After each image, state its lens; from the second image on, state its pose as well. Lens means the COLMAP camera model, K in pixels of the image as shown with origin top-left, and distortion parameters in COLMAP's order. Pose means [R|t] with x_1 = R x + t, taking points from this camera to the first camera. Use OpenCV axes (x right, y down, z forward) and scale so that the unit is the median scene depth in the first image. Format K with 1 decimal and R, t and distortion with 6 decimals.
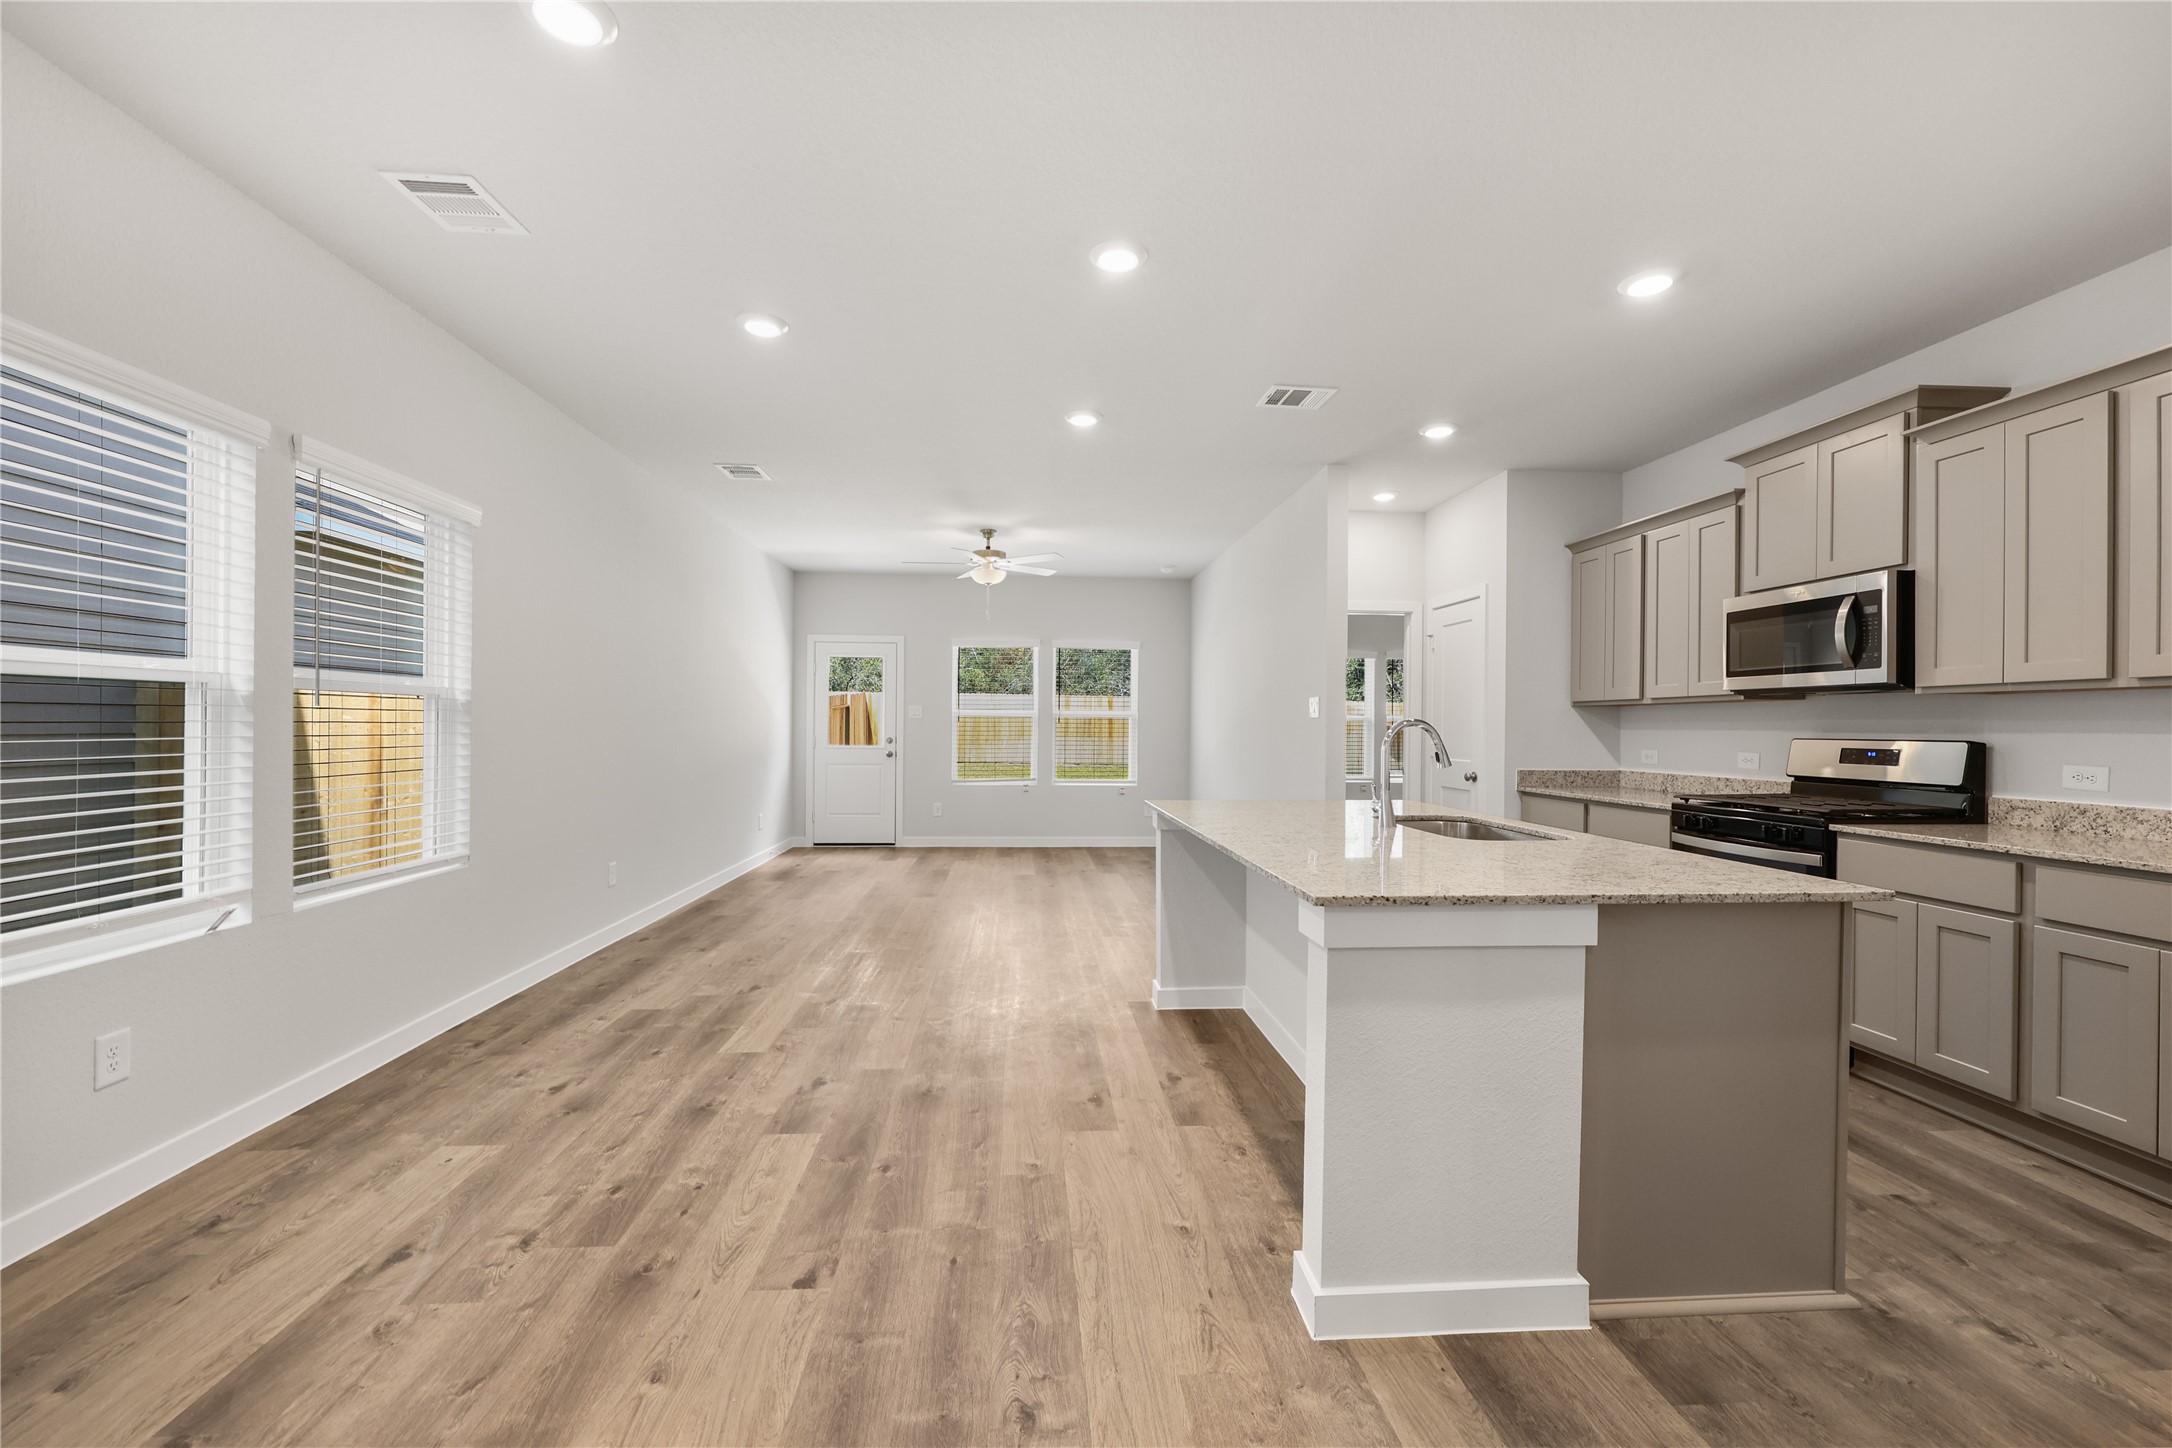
lens RADIAL K [[878.0, 0, 1087.0], [0, 878.0, 731.2], [0, 0, 1]] dist [-0.001044, 0.000309]
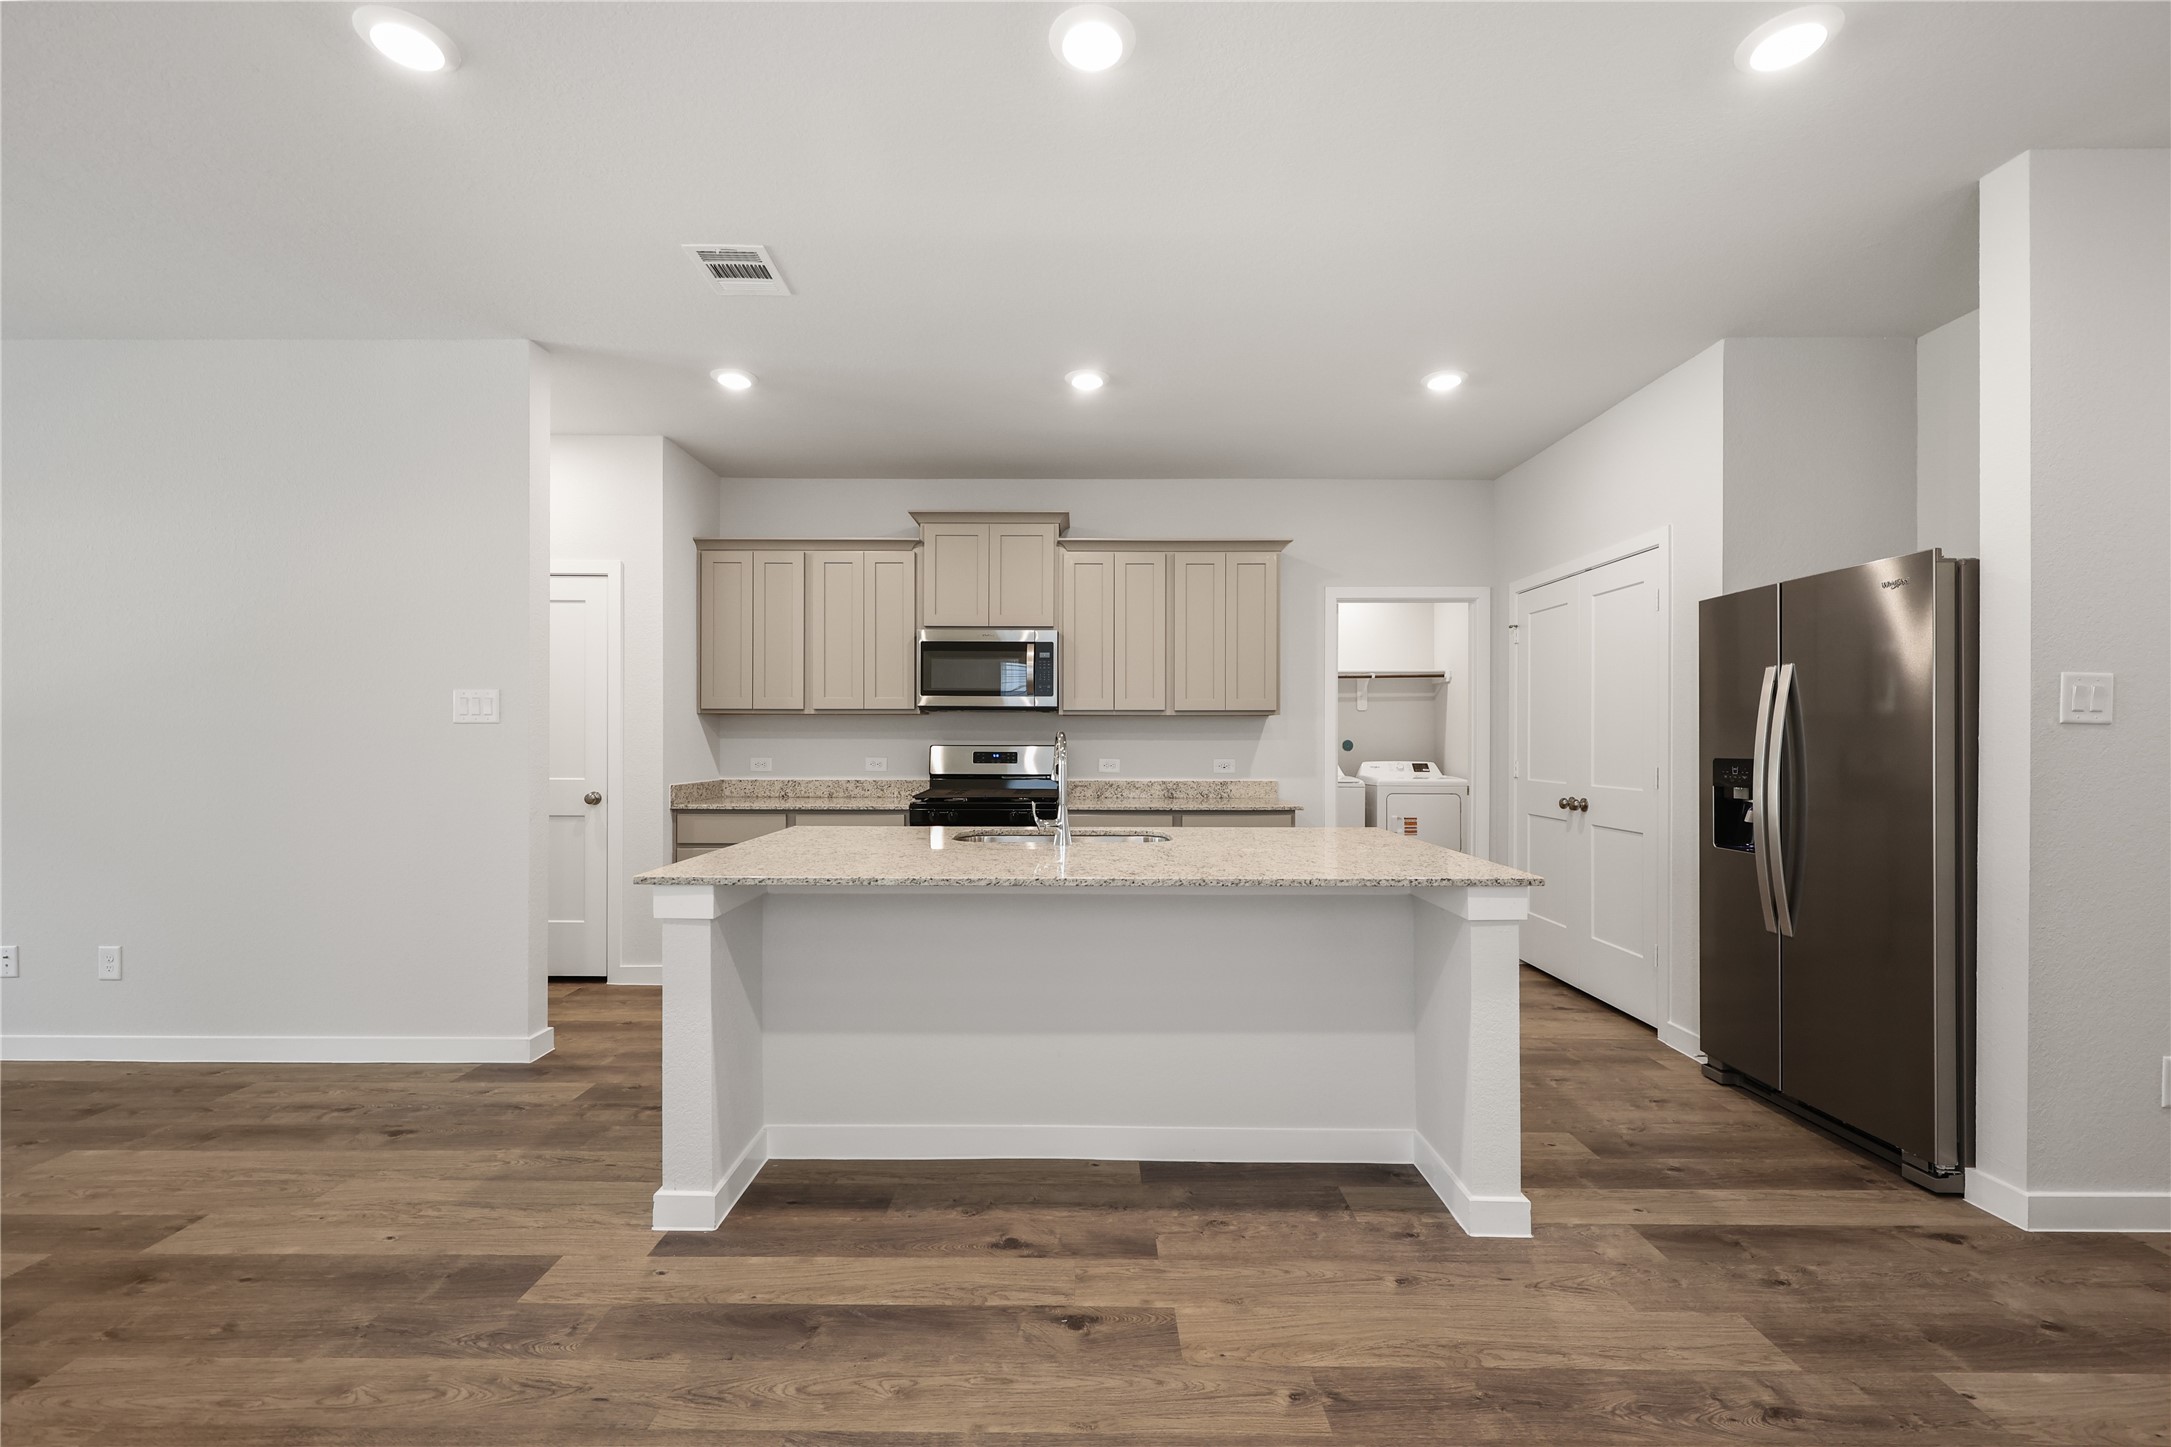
lens RADIAL K [[887.5, 0, 1079.9], [0, 887.5, 737.3], [0, 0, 1]] dist [-0.000722, -0.000322]
pose [[0.076730, -0.003871, 0.997044, -0.461041], [0.002530, 0.999990, 0.003688, -0.007271], [-0.997049, 0.002239, 0.076740, 0.686494]]
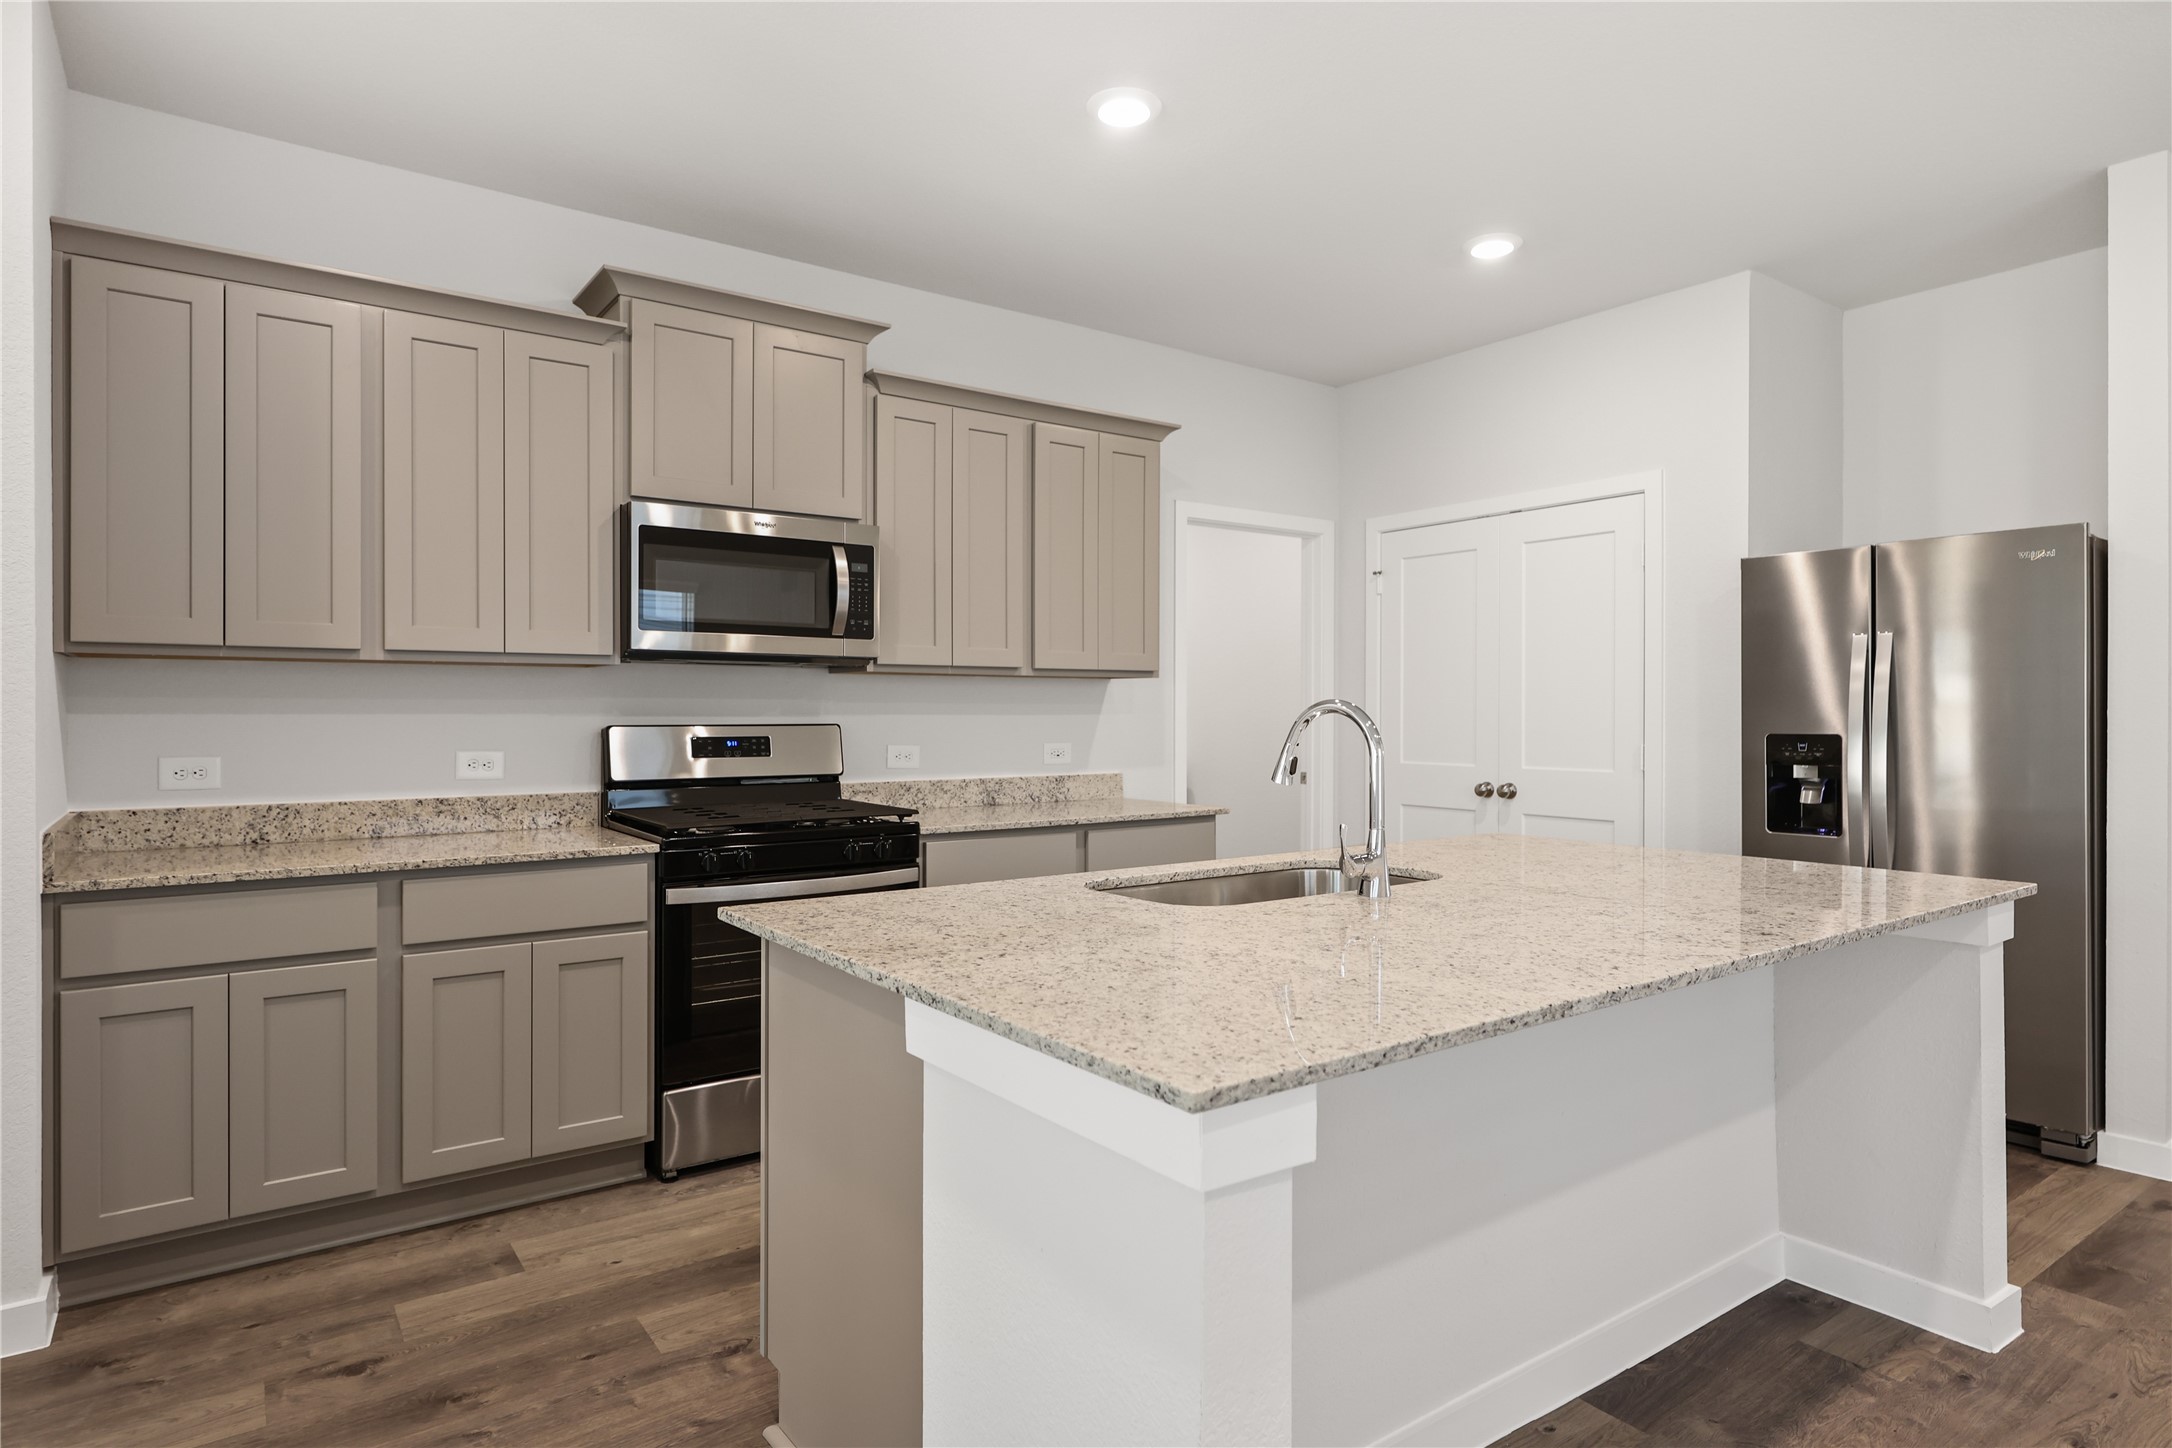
lens RADIAL K [[1199.5, 0, 1081.8], [0, 1199.5, 702.0], [0, 0, 1]] dist [0.001778, 0.000488]
pose [[-0.526638, 0.000469, 0.850089, -0.152025], [-0.000561, 0.999999, -0.000899, -0.008620], [-0.850089, -0.000950, -0.526638, 1.173613]]
